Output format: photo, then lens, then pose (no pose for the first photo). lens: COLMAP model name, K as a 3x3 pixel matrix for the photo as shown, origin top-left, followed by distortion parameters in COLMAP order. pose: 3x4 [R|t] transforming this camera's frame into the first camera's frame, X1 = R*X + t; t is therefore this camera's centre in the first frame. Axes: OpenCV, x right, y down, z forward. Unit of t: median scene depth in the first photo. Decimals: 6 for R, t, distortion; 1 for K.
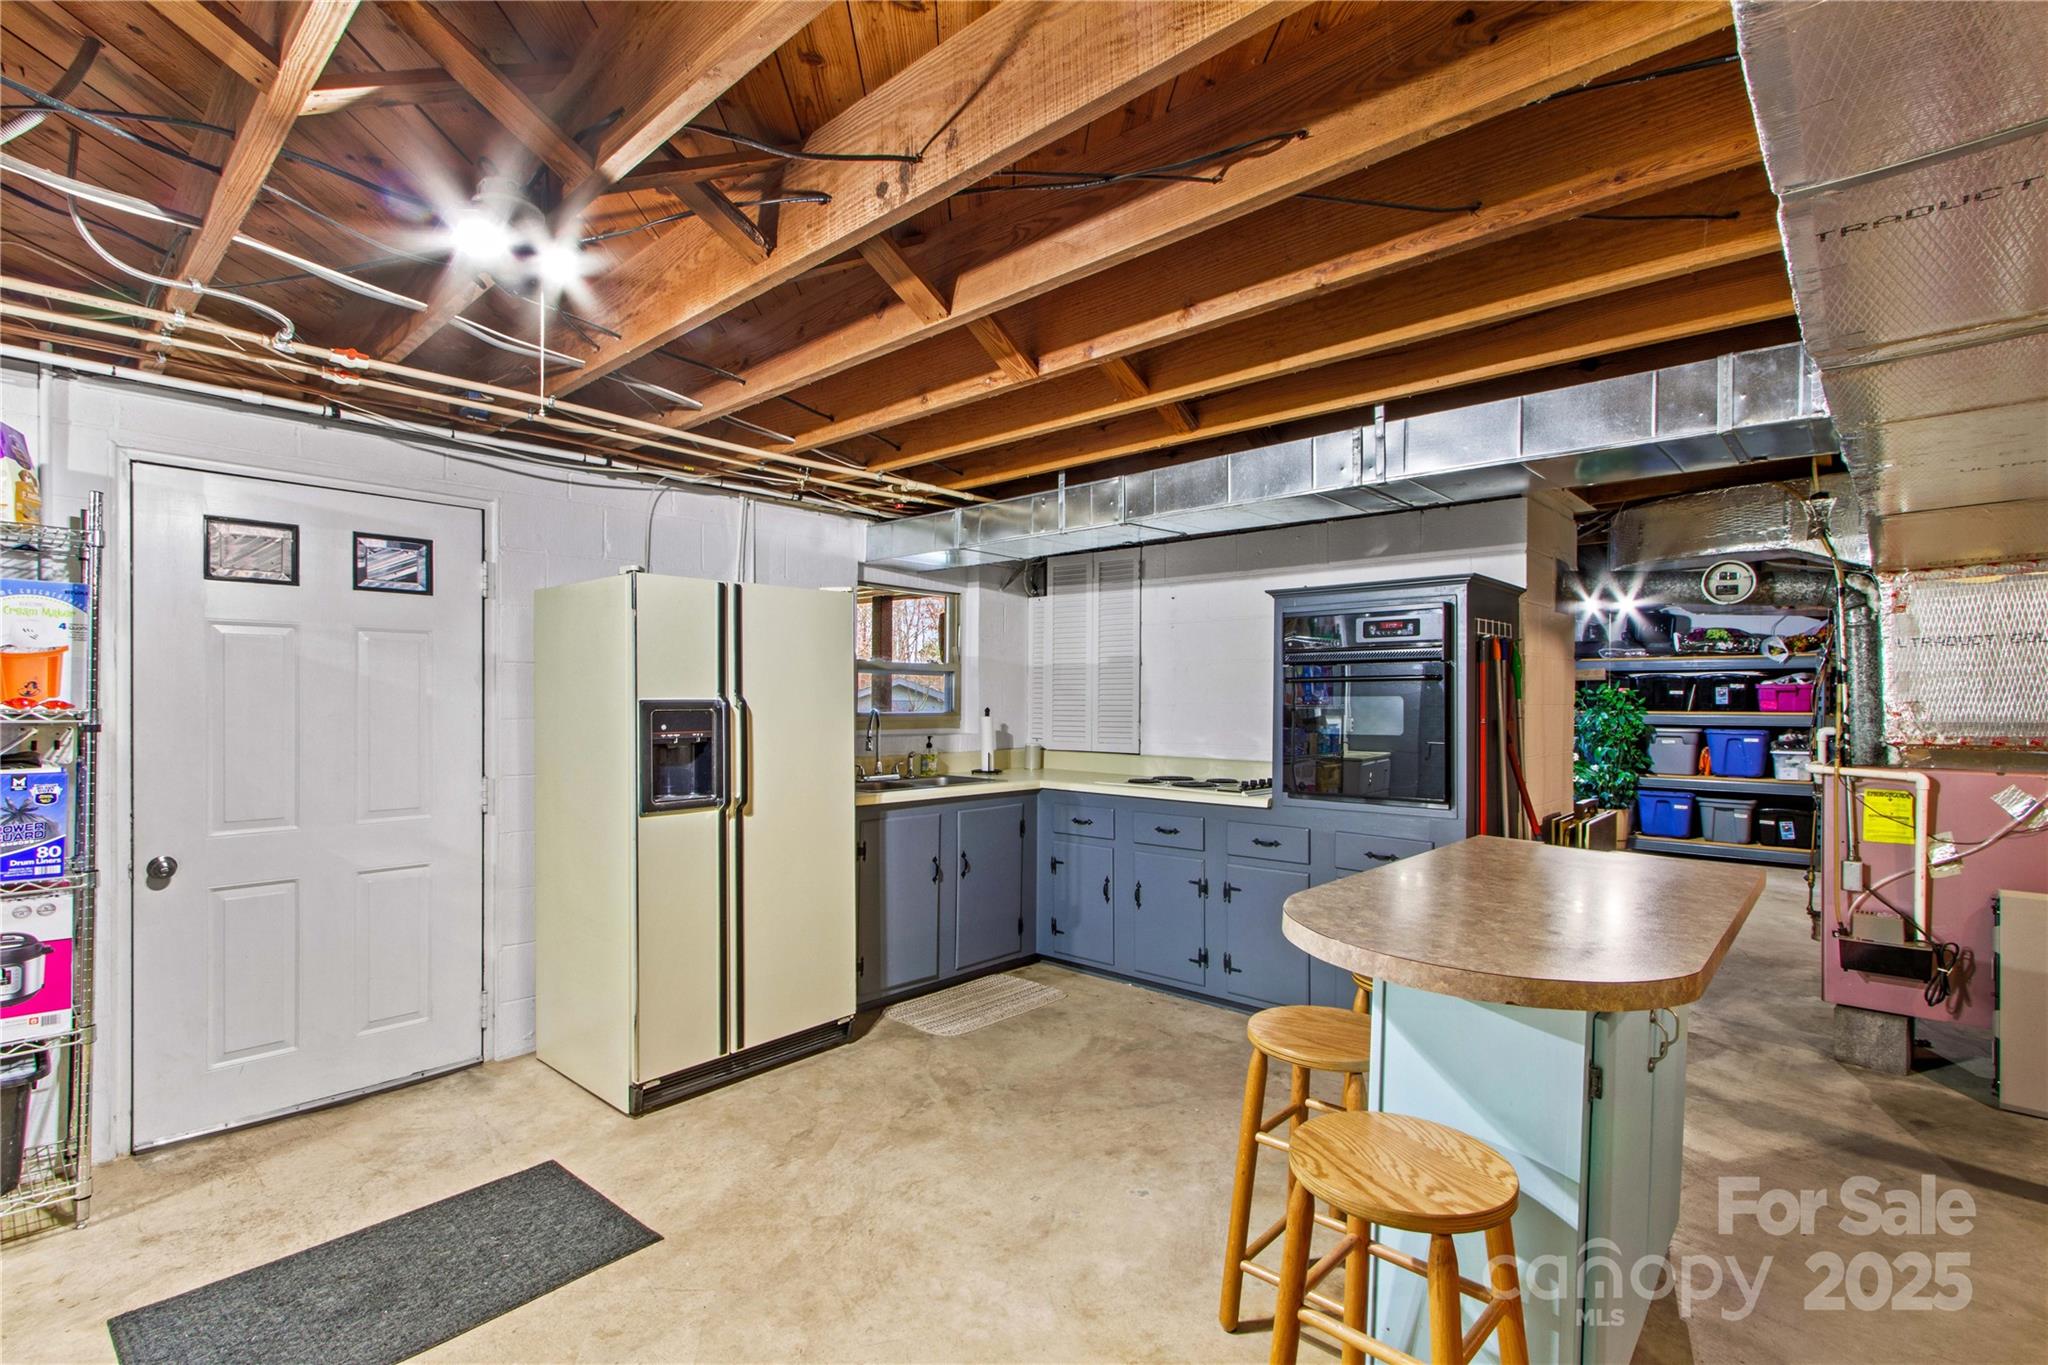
lens RADIAL K [[944.9, 0, 1024.7], [0, 944.9, 691.8], [0, 0, 1]] dist [0.010863, -0.006383]
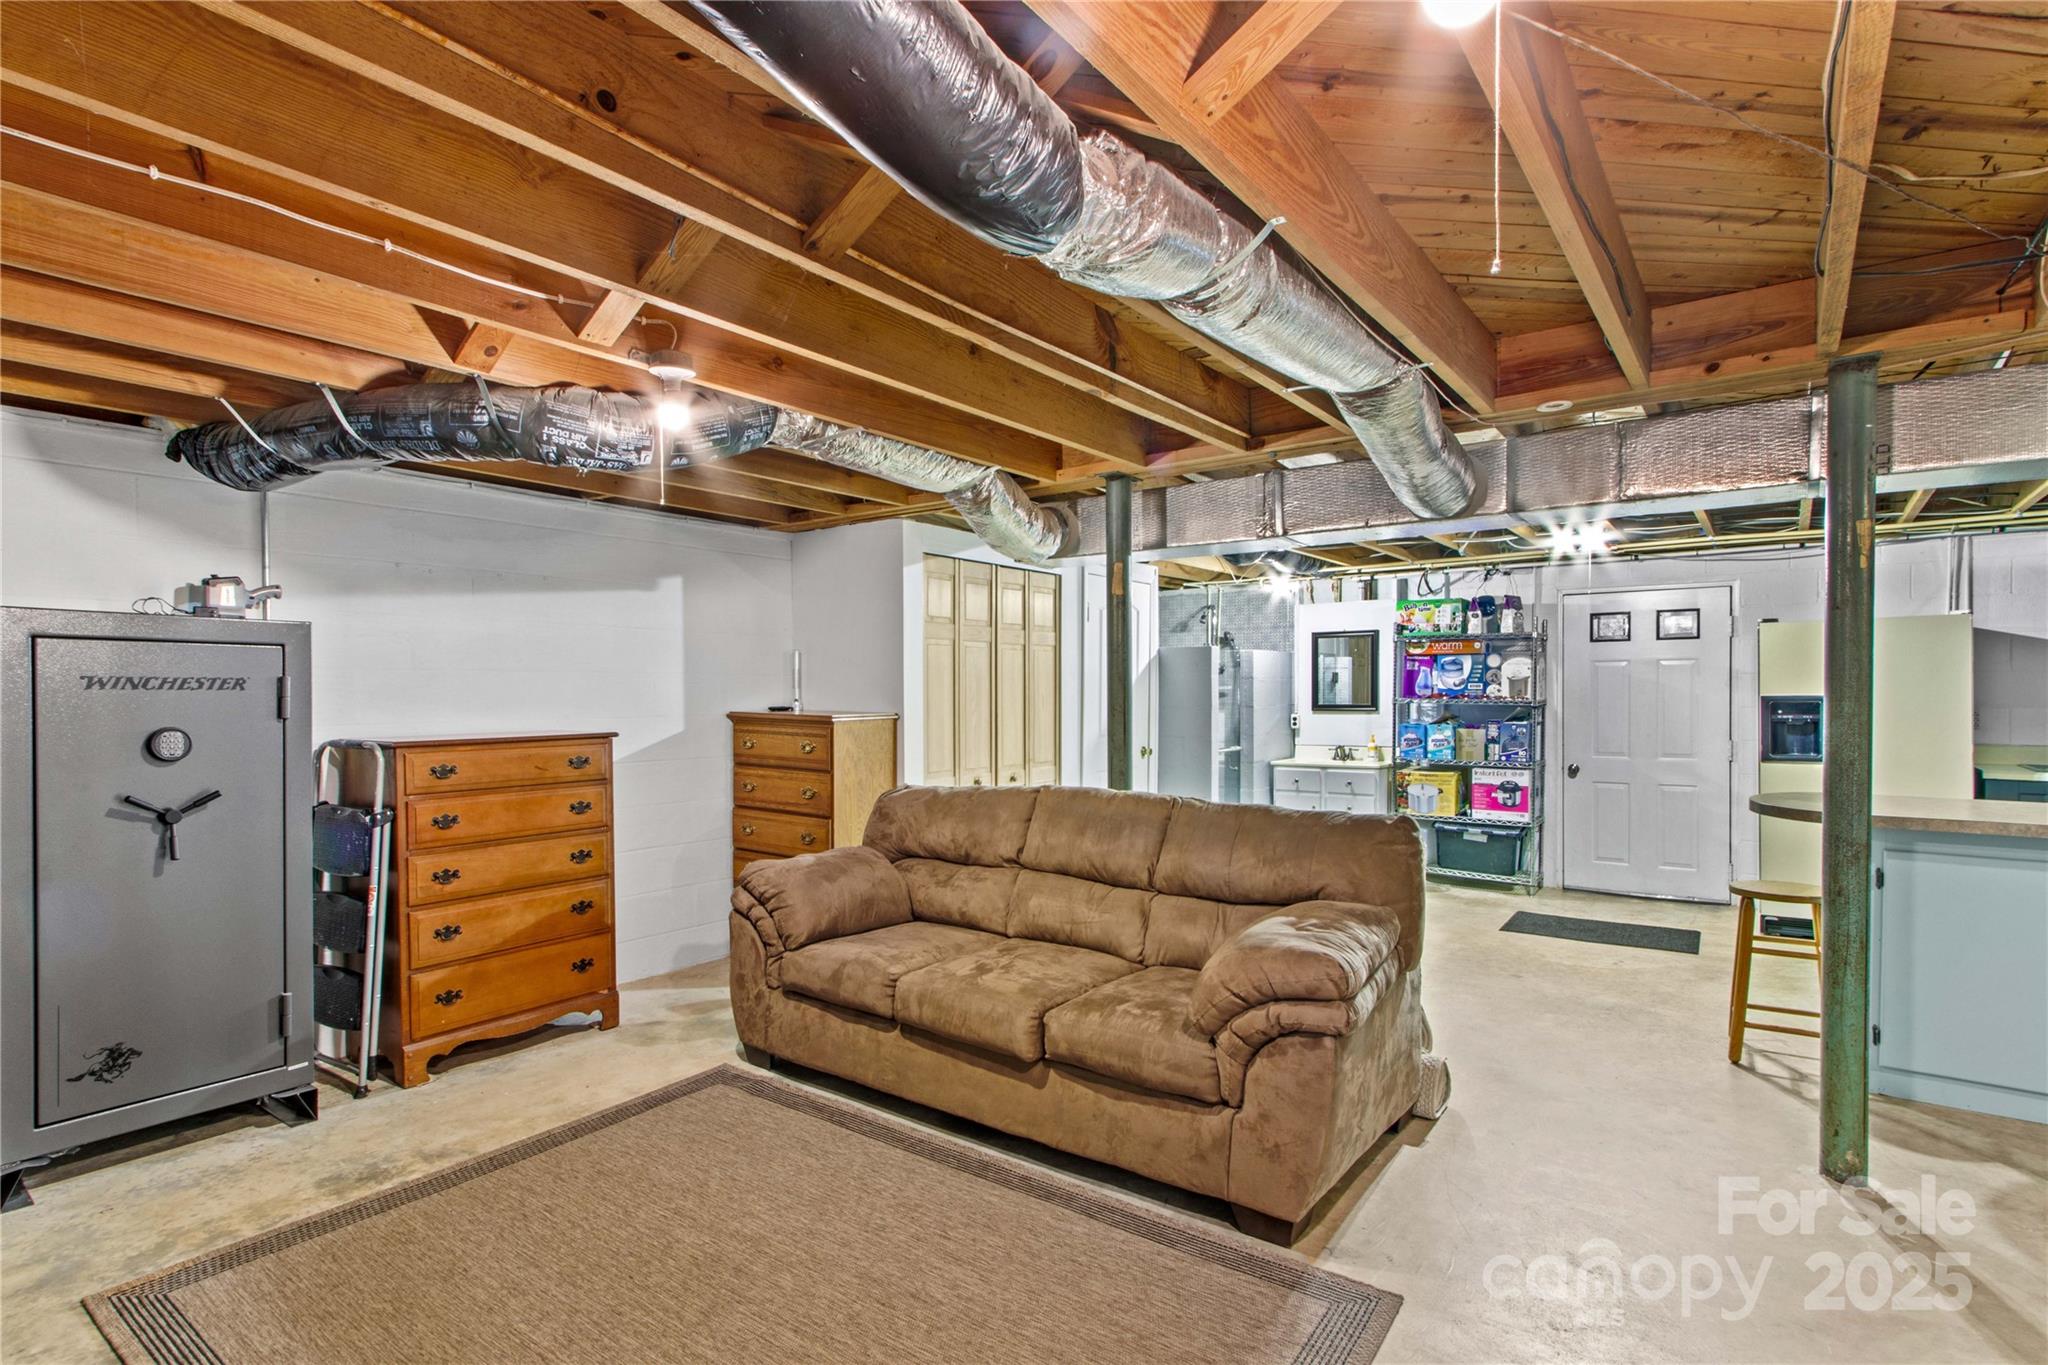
lens RADIAL K [[1017.0, 0, 1025.8], [0, 1017.0, 698.5], [0, 0, 1]] dist [-0.000455, 0.000086]
pose [[0.088769, -0.002669, -0.996049, 1.414621], [0.007553, 0.999969, -0.002006, 0.007563], [0.996024, -0.007345, 0.088787, -0.539661]]
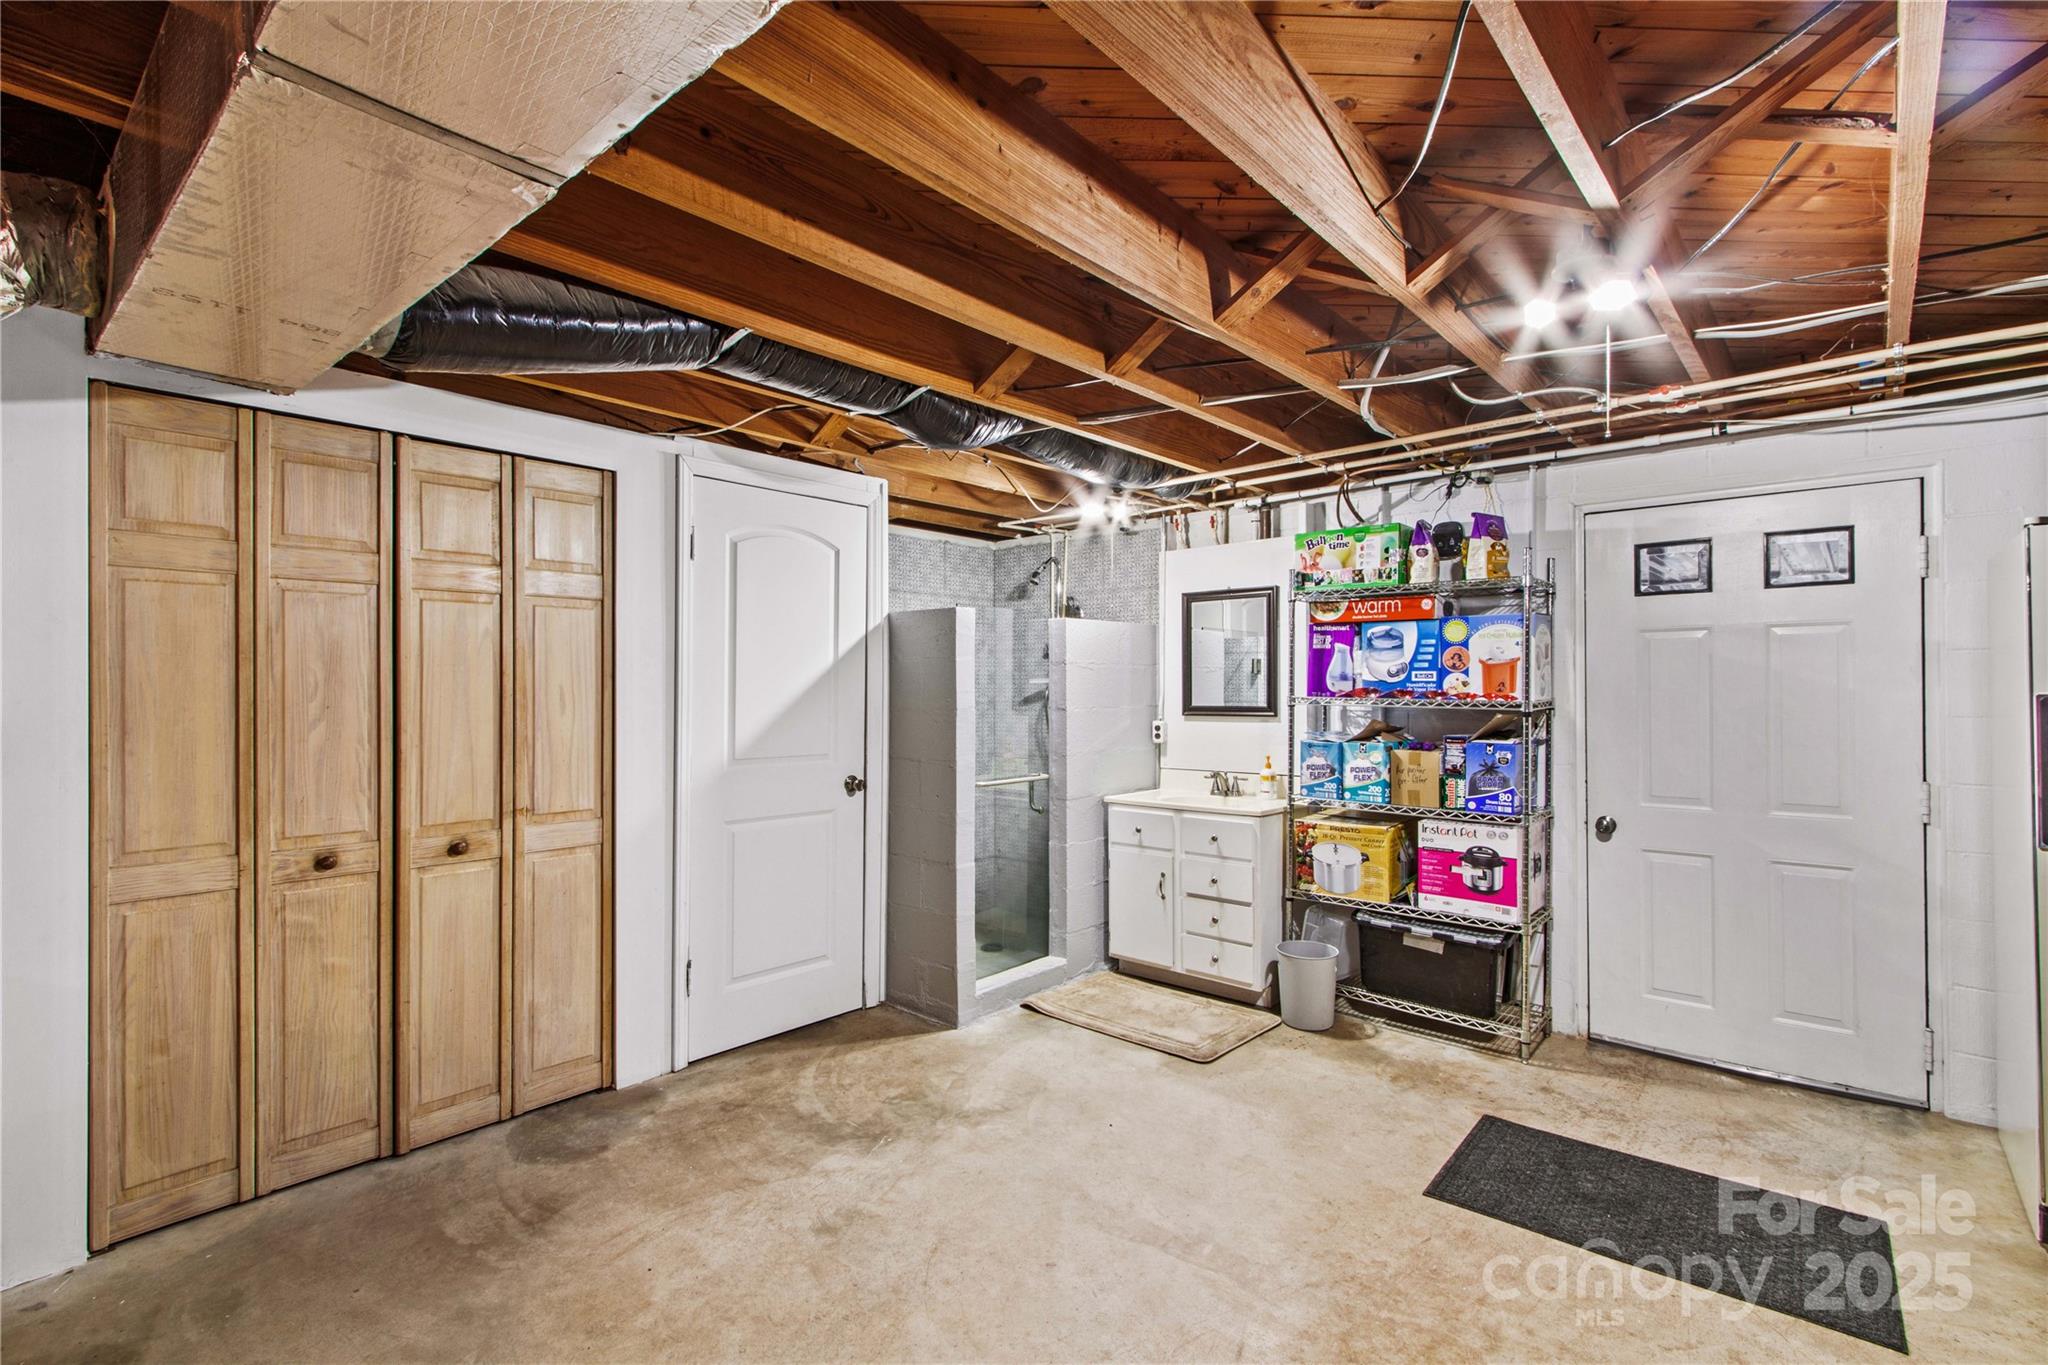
lens RADIAL K [[944.9, 0, 1024.0], [0, 944.9, 679.5], [0, 0, 1]] dist [0.010863, -0.006383]
pose [[0.004173, -0.018138, -0.999827, 0.368359], [0.006022, 0.999818, -0.018113, 0.006313], [0.999973, -0.005946, 0.004281, 0.202291]]
